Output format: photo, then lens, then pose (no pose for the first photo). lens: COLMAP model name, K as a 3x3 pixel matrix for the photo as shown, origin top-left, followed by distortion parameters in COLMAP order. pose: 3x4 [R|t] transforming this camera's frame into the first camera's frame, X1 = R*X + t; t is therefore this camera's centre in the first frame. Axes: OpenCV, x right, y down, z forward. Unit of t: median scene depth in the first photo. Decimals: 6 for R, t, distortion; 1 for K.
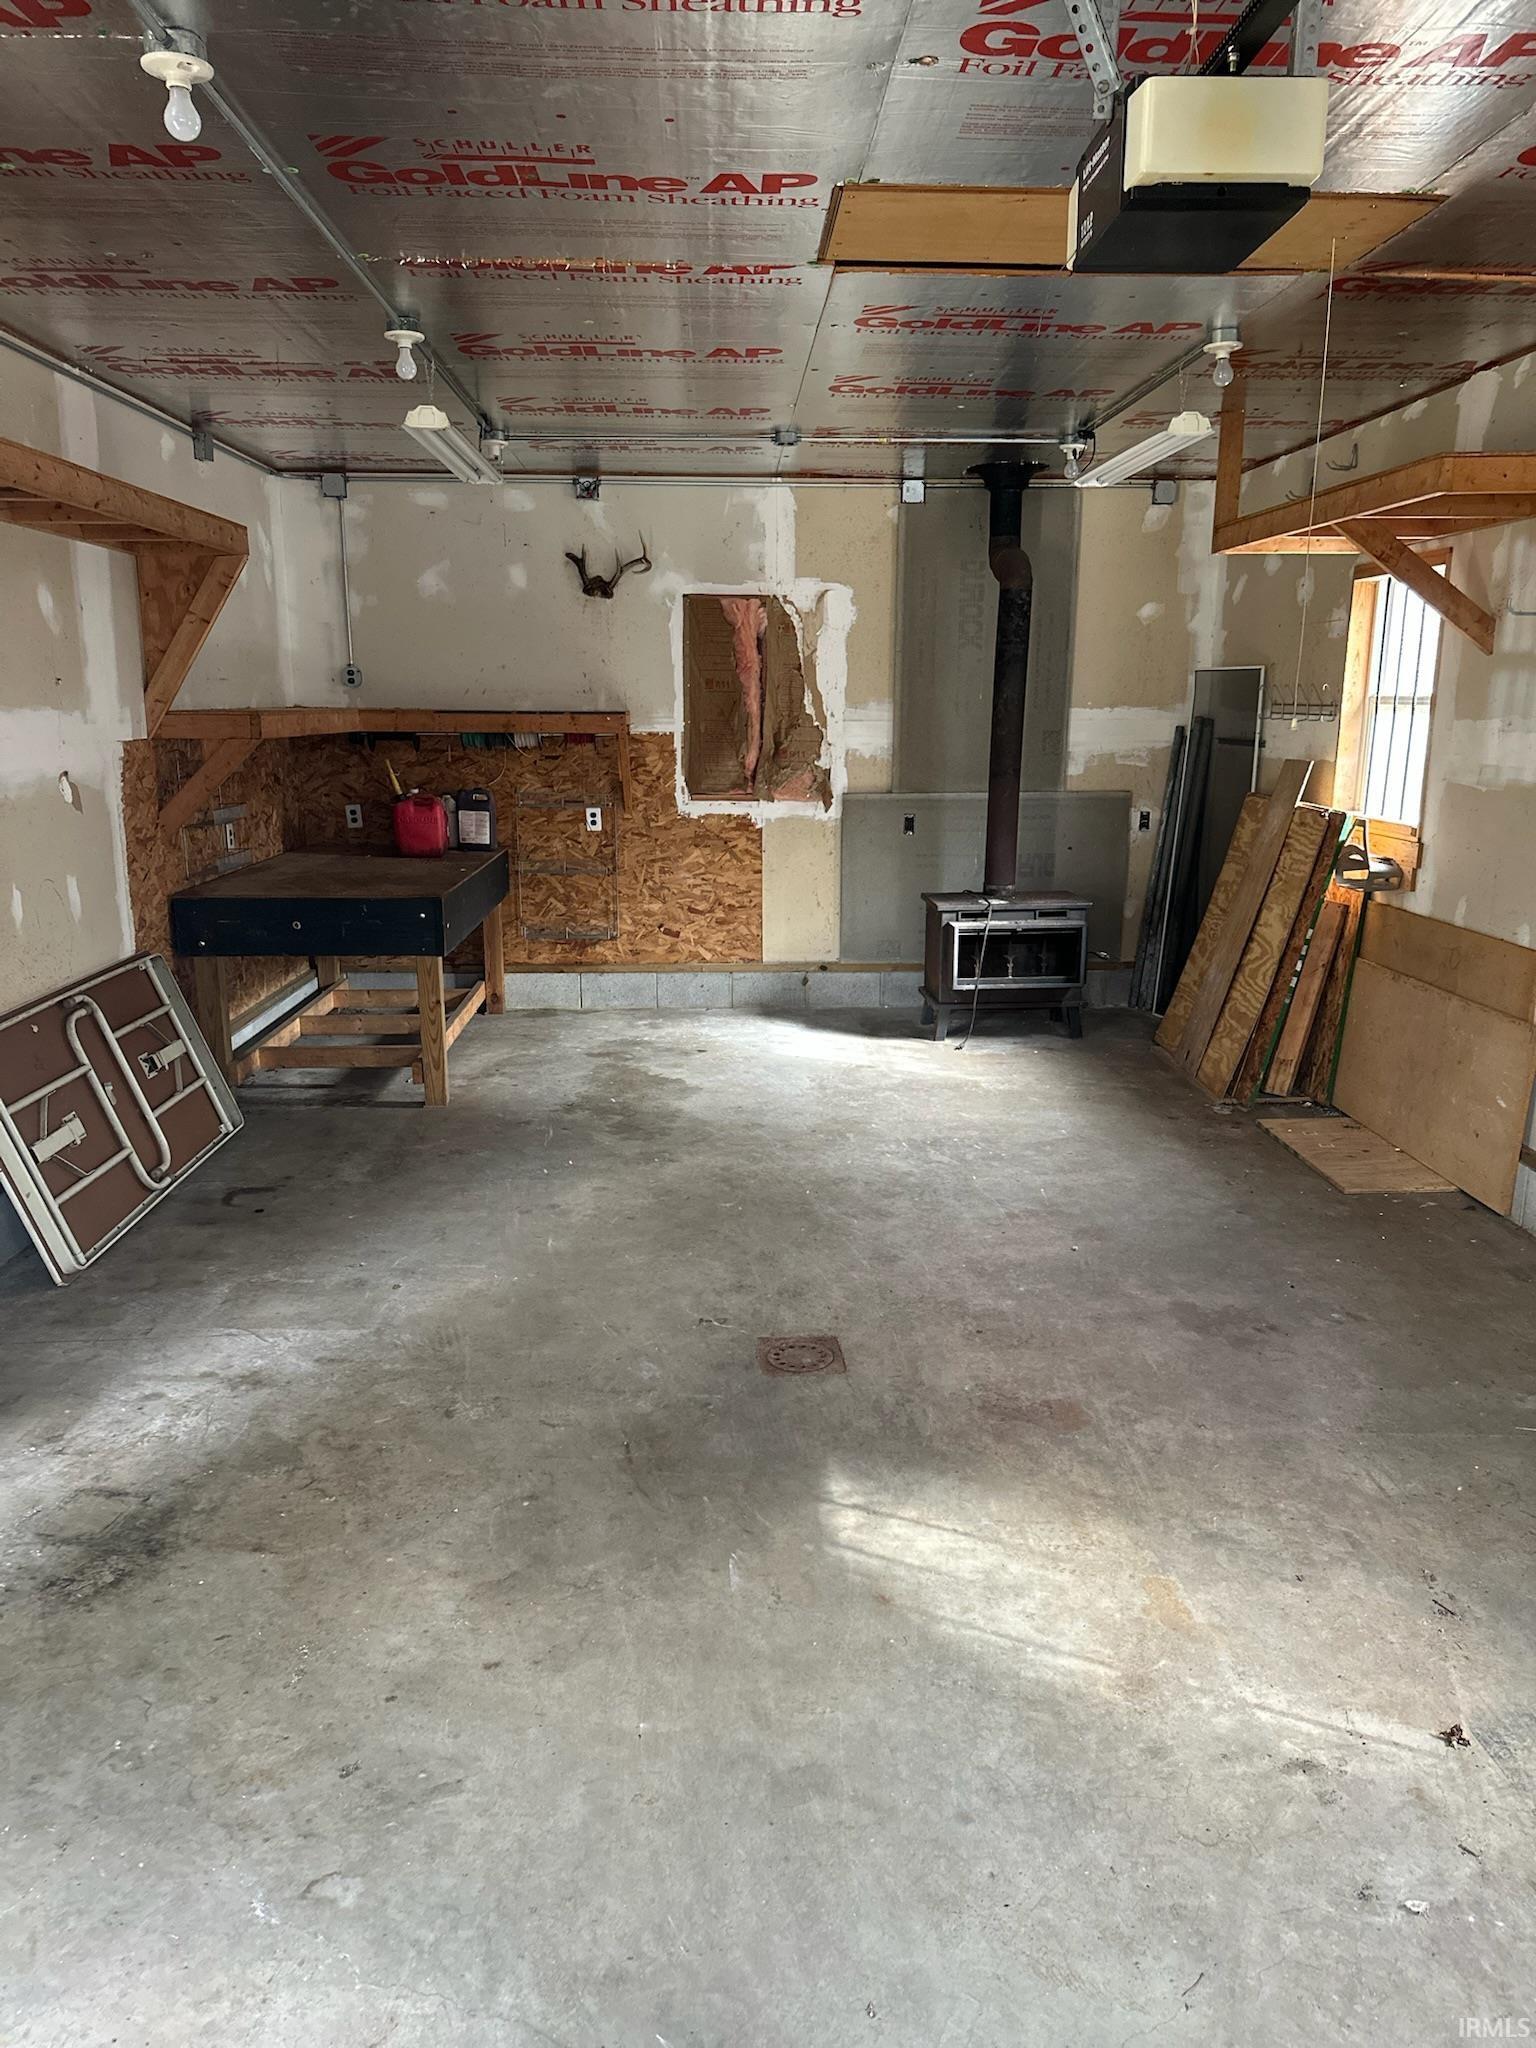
lens RADIAL K [[1394.6, 0, 768.0], [0, 1394.6, 1024.0], [0, 0, 1]] dist [0.049150, -0.000842]
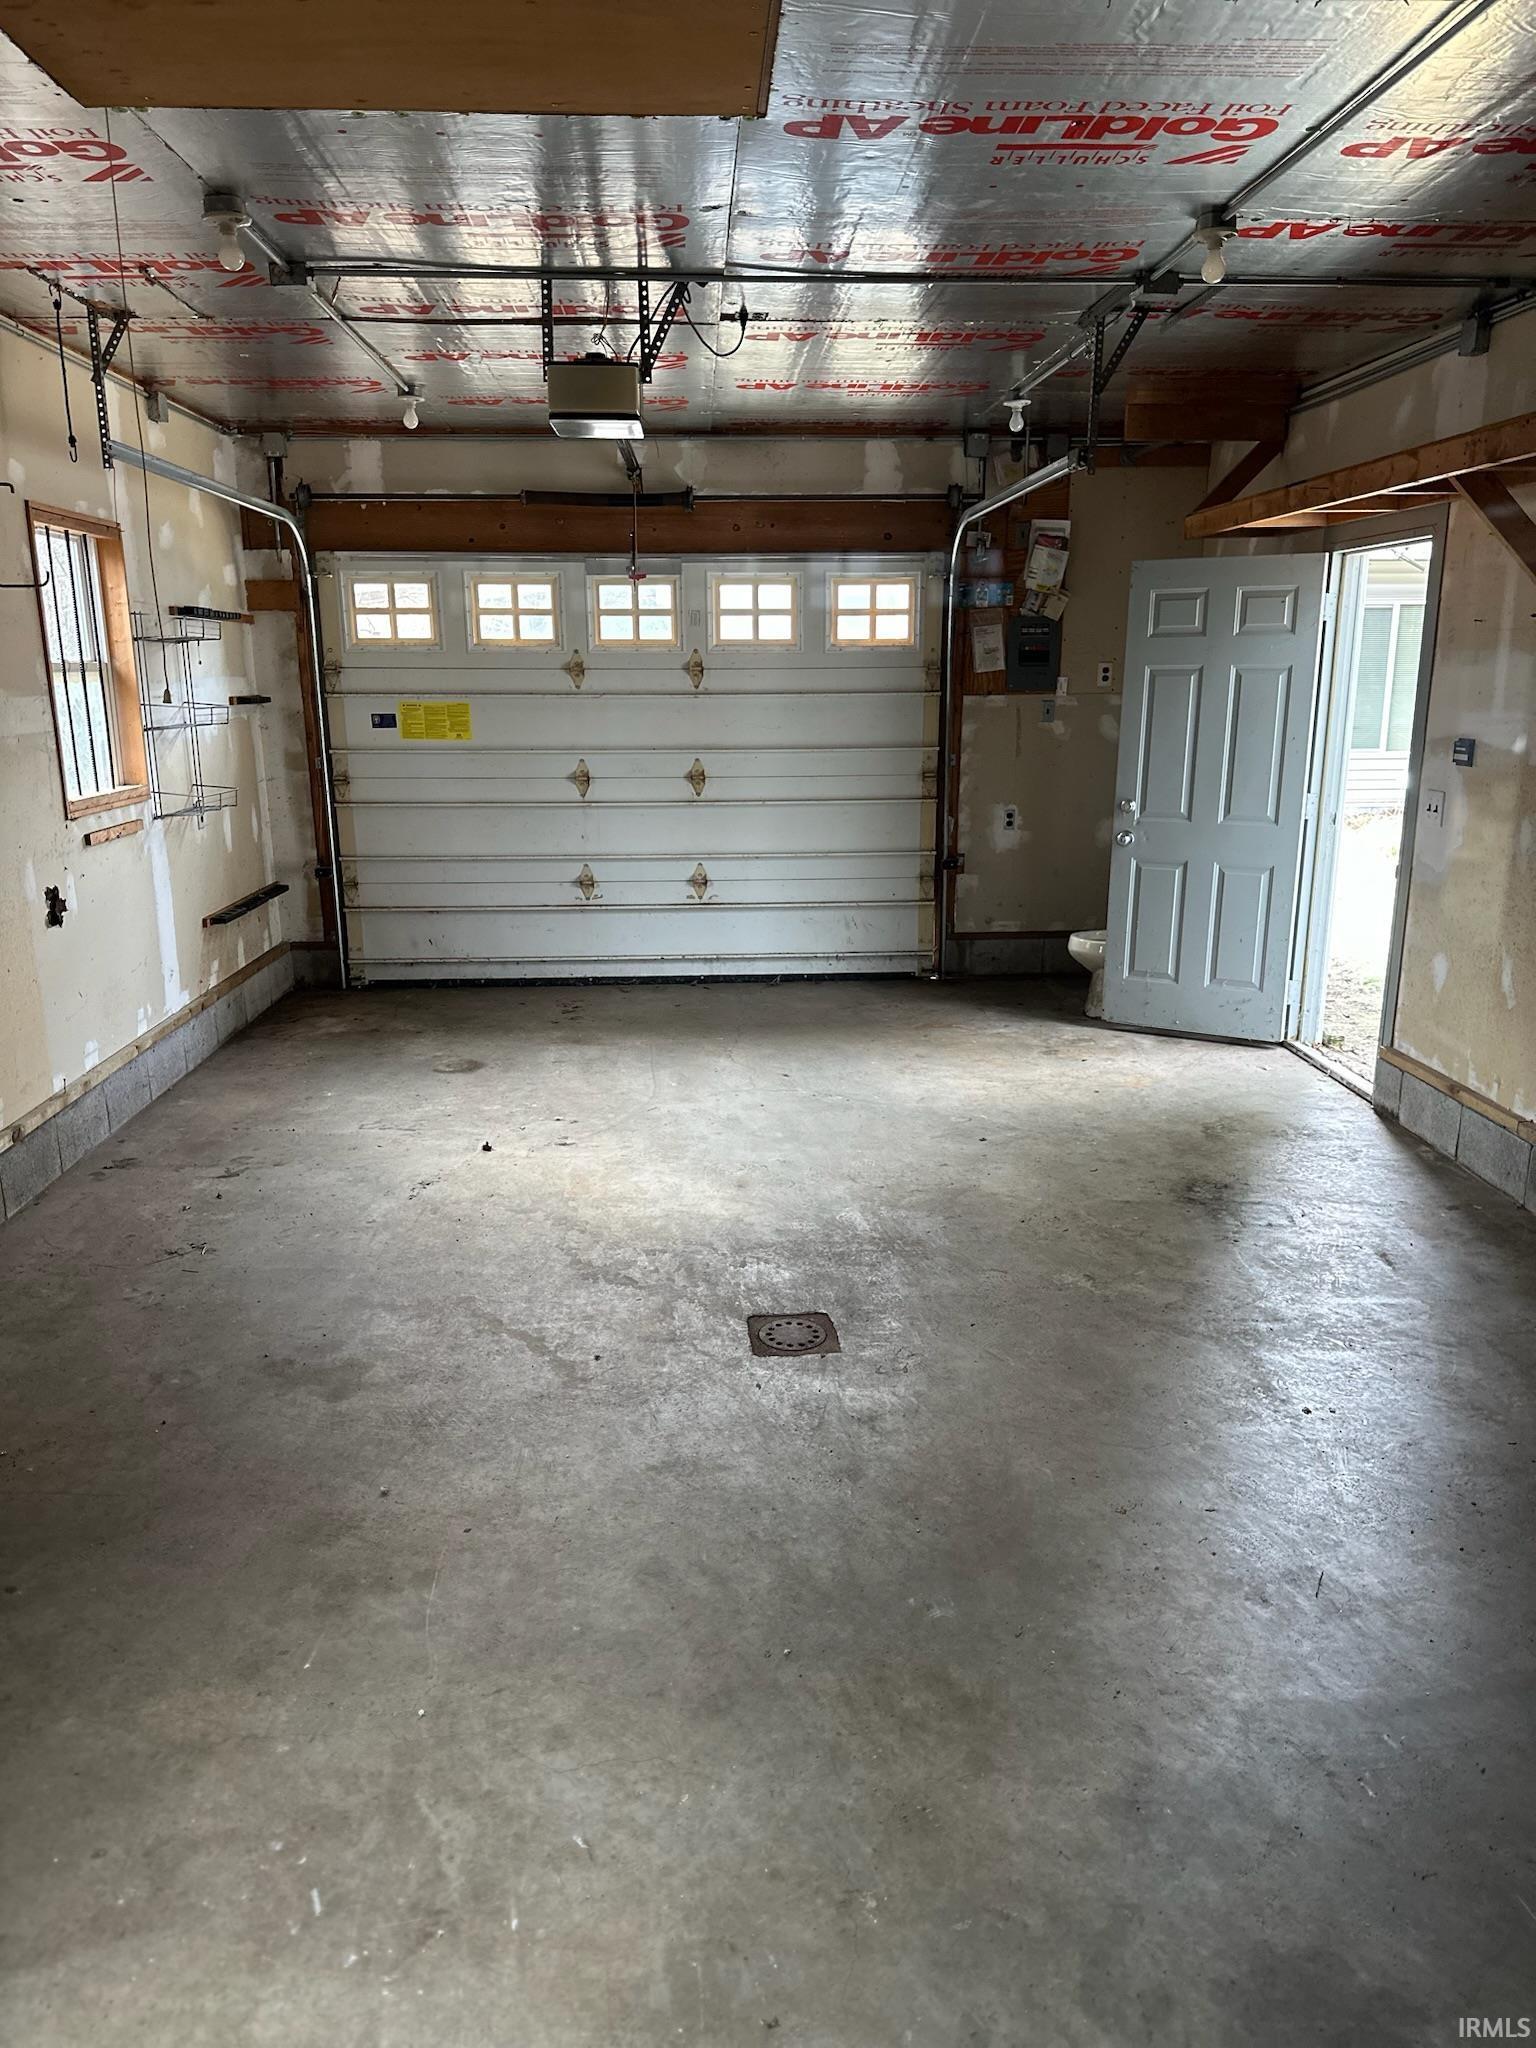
lens RADIAL K [[1394.6, 0, 768.0], [0, 1394.6, 1024.0], [0, 0, 1]] dist [0.049150, -0.000842]
pose [[-0.999803, 0.007469, -0.018378, 0.065445], [-0.001764, 0.889272, 0.457375, -0.474366], [0.019759, 0.457317, -0.889084, 2.062274]]
